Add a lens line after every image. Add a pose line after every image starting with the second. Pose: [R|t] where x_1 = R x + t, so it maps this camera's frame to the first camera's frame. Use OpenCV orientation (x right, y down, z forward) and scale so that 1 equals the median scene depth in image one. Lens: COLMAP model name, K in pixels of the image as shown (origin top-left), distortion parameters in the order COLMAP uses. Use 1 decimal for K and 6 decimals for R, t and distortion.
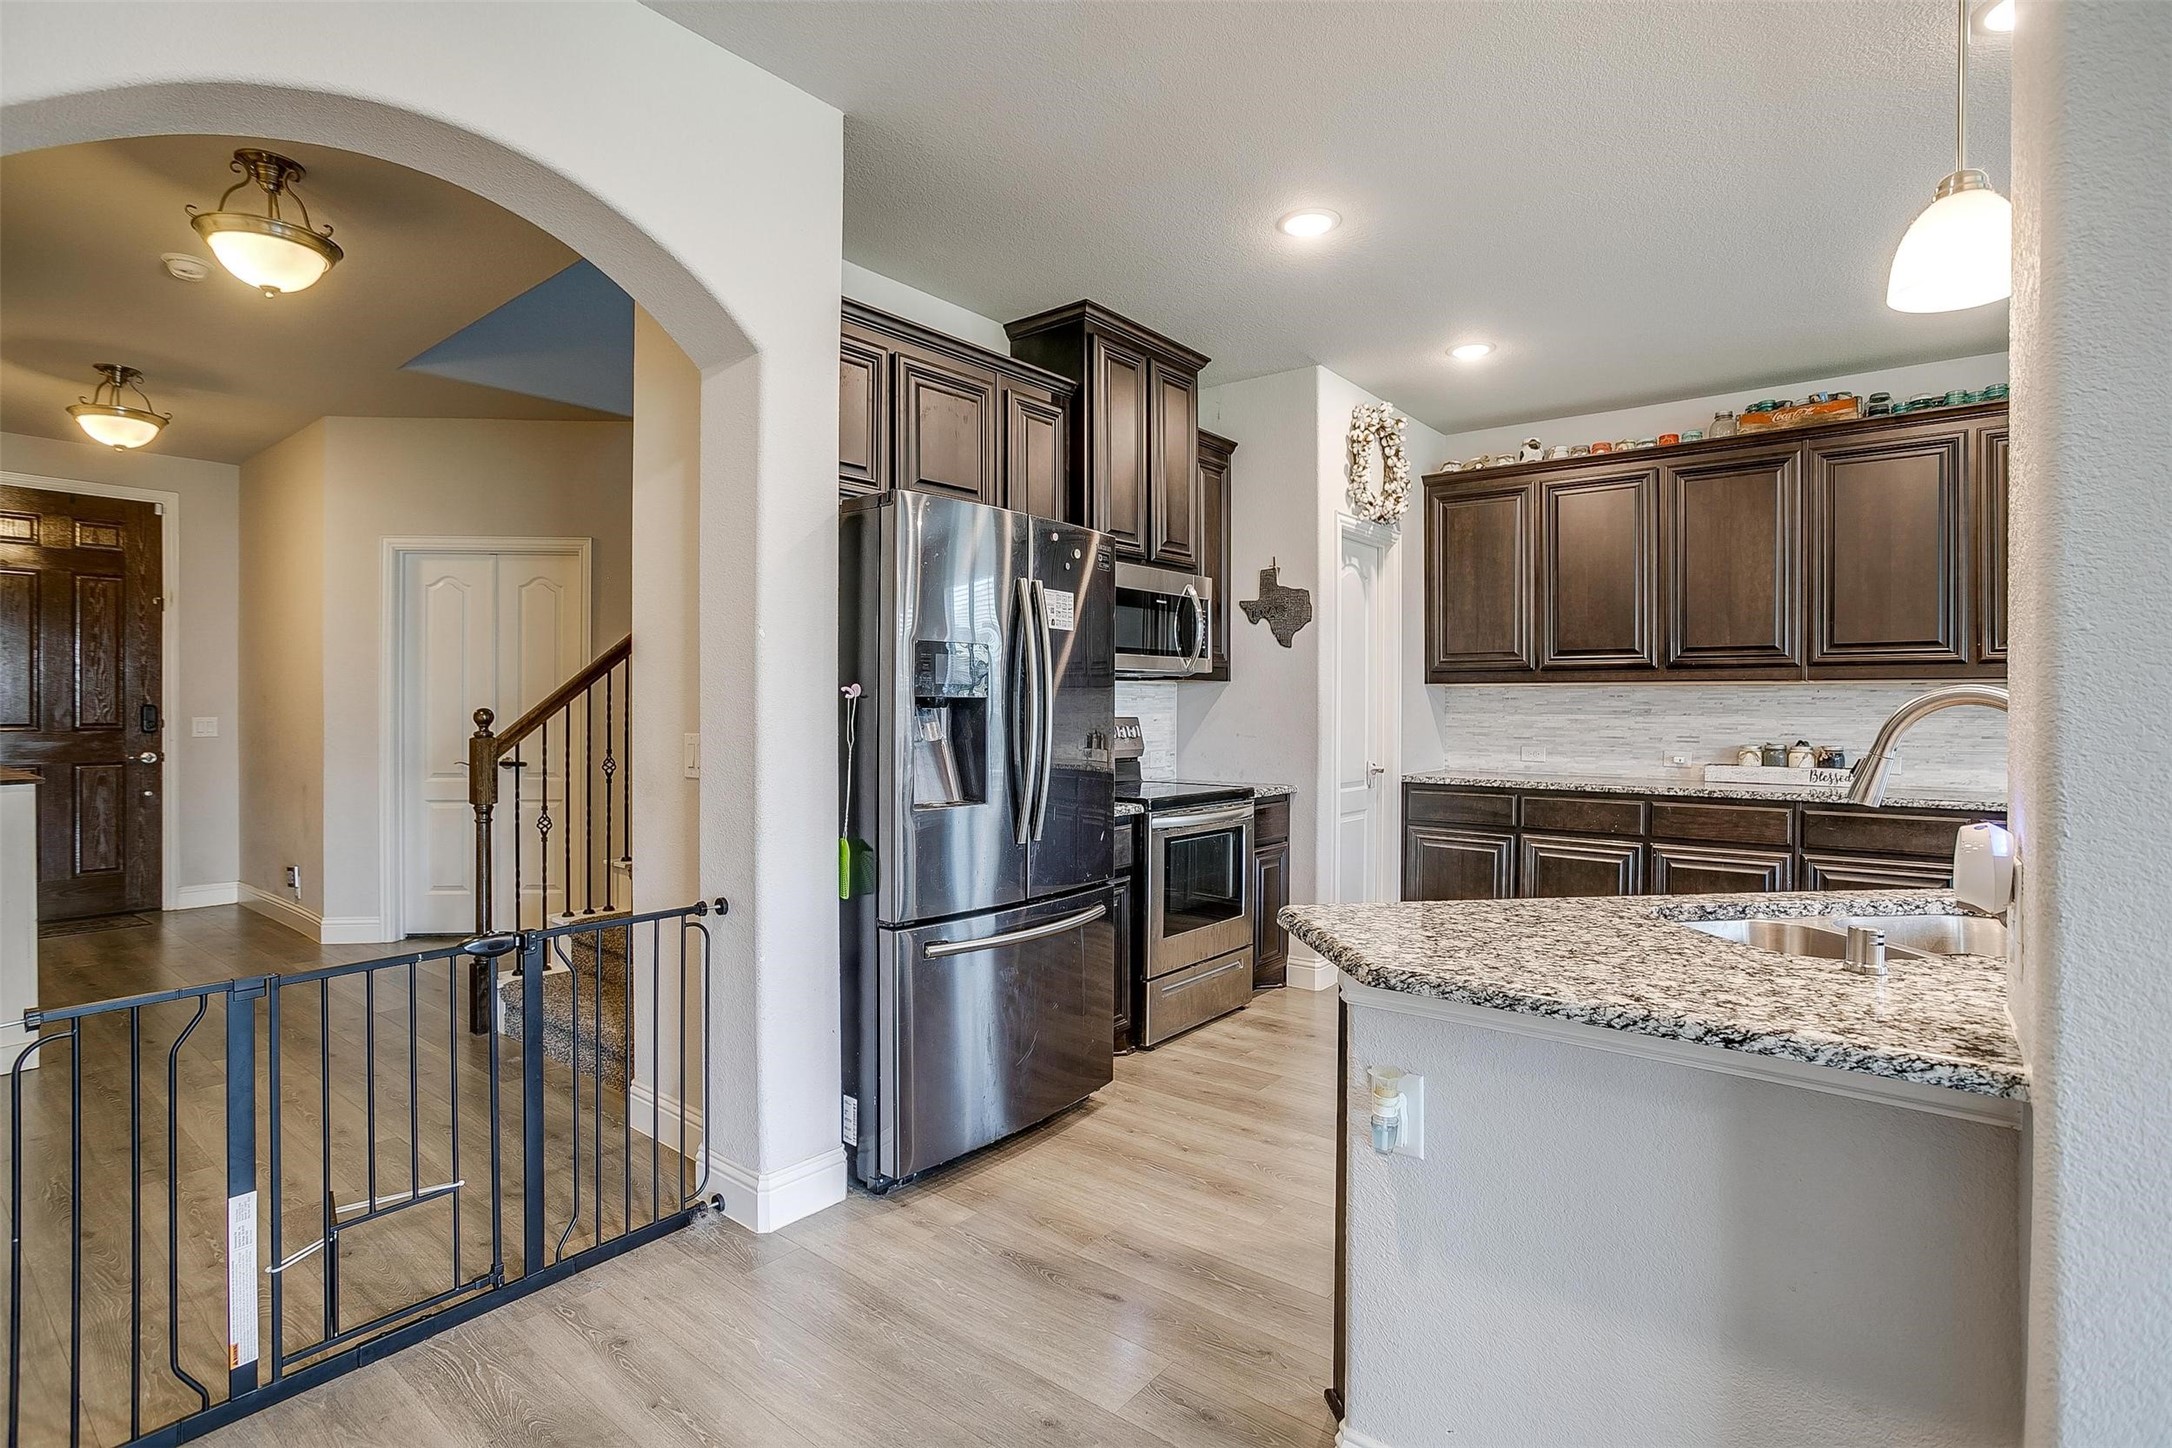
lens RADIAL K [[1057.4, 0, 1076.5], [0, 1057.4, 708.3], [0, 0, 1]] dist [-0.051403, 0.027951]
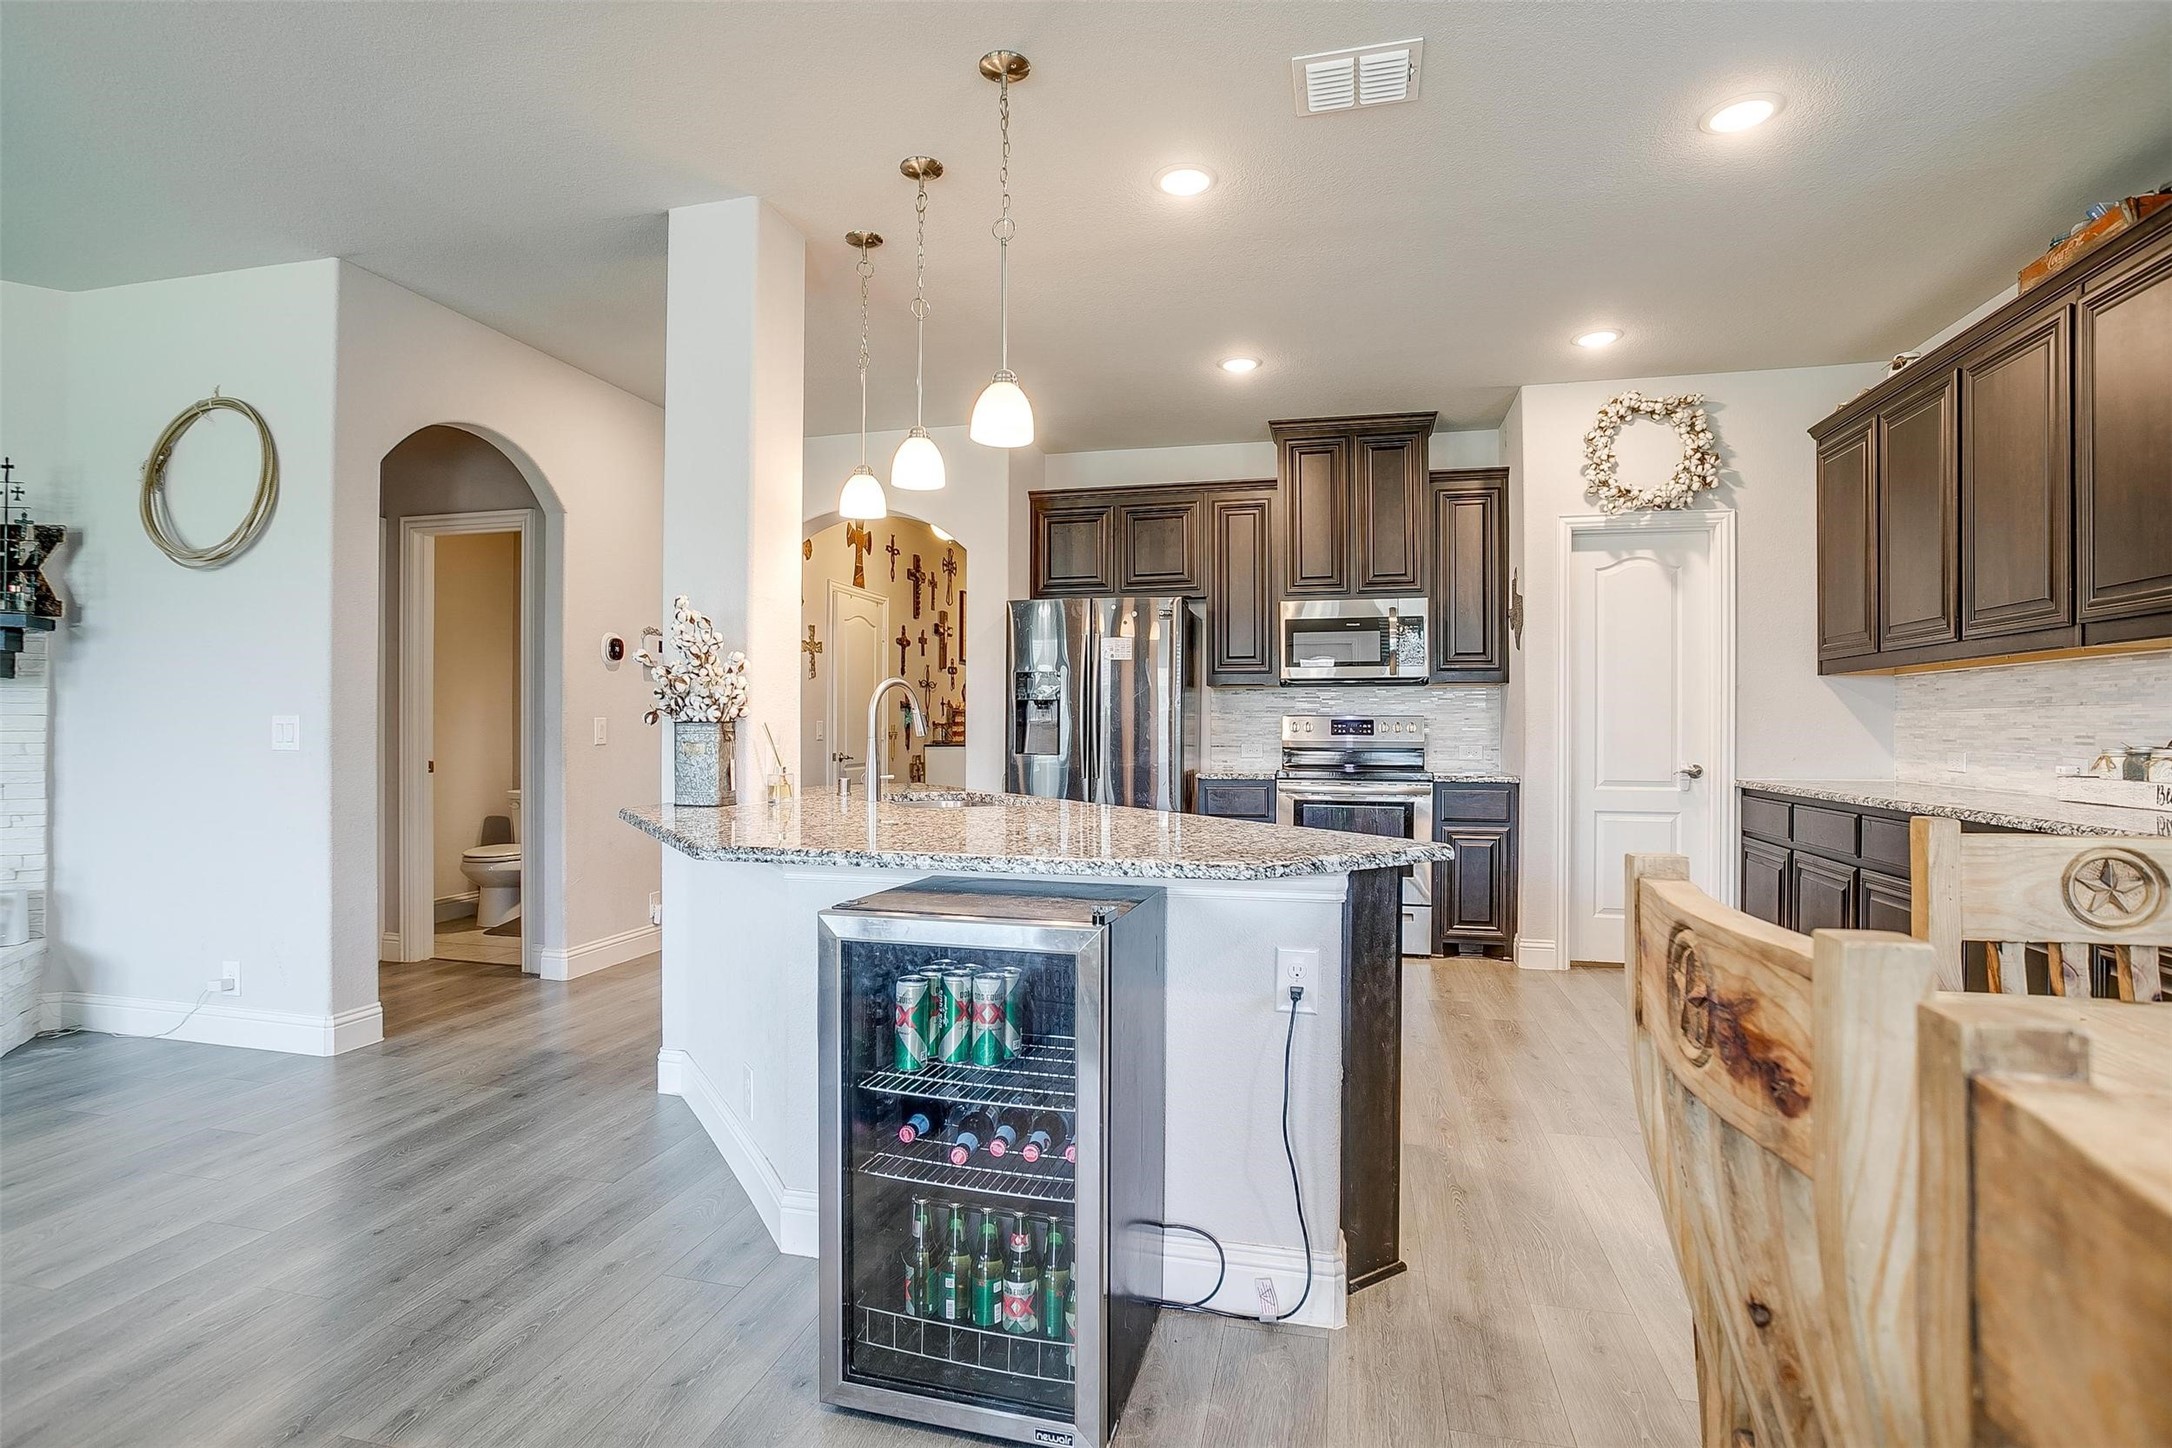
lens RADIAL K [[1057.4, 0, 1070.8], [0, 1057.4, 721.1], [0, 0, 1]] dist [-0.051403, 0.027951]
pose [[0.416809, -0.007232, -0.908965, 1.007400], [-0.004163, 0.999943, -0.009864, 0.029031], [0.908985, 0.007895, 0.416755, 0.134908]]
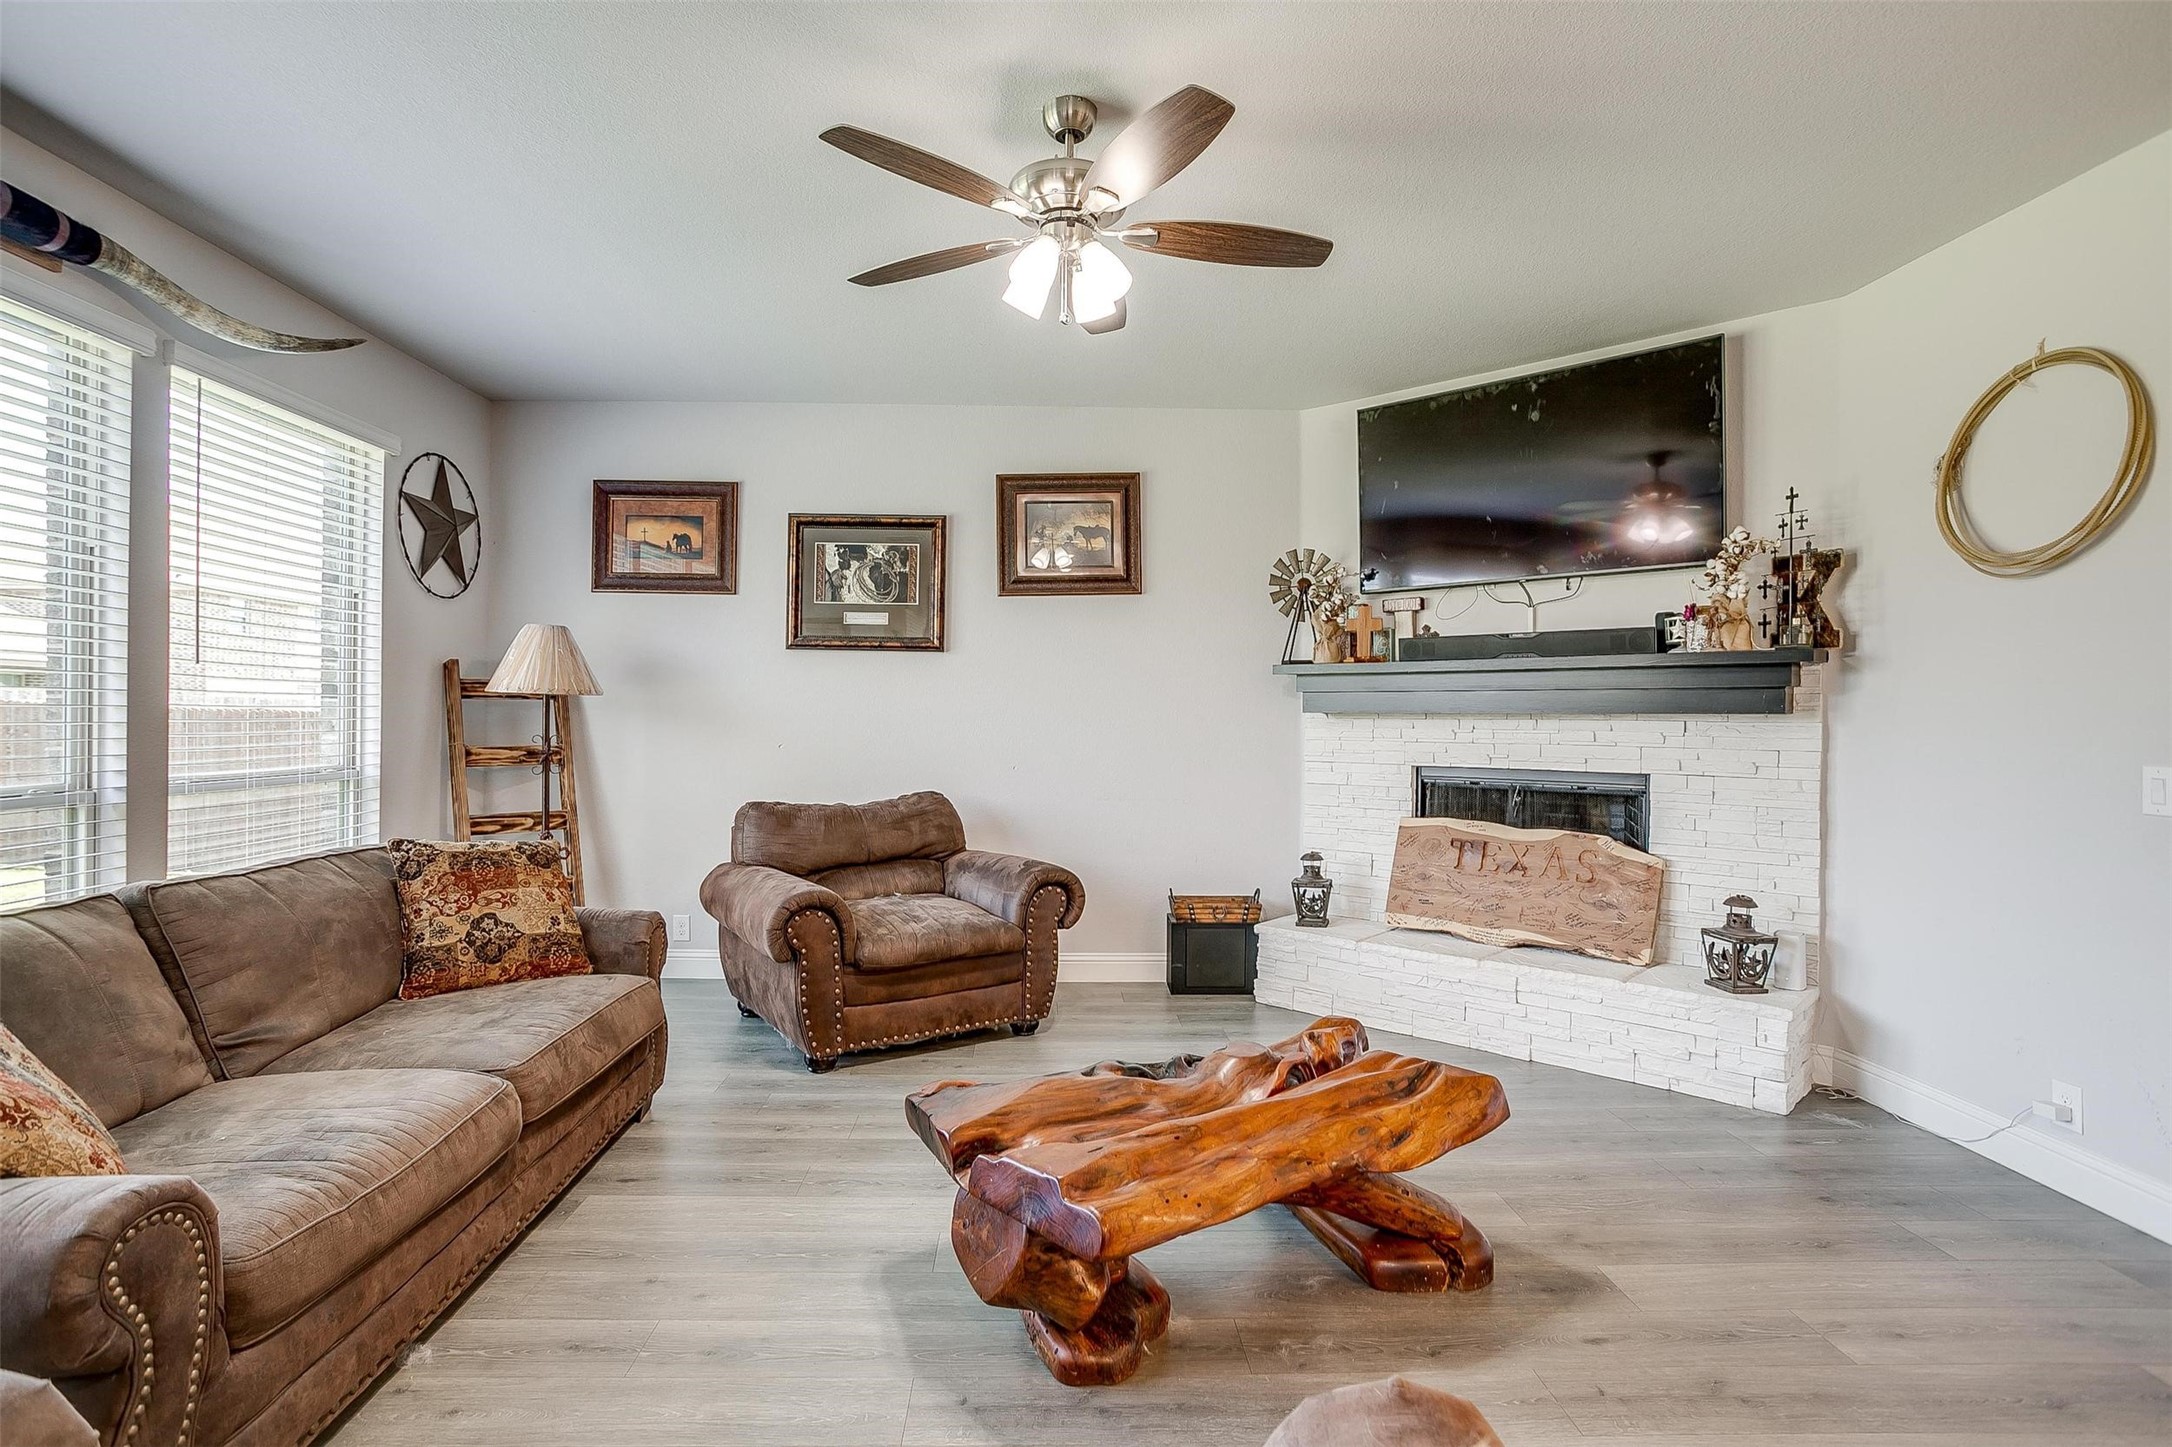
lens RADIAL K [[1057.4, 0, 1060.6], [0, 1057.4, 717.8], [0, 0, 1]] dist [-0.051403, 0.027951]
pose [[-0.761813, -0.007157, -0.647757, 0.862944], [-0.012118, 0.999921, 0.003203, -0.001648], [0.647683, 0.010290, -0.761840, -0.040503]]
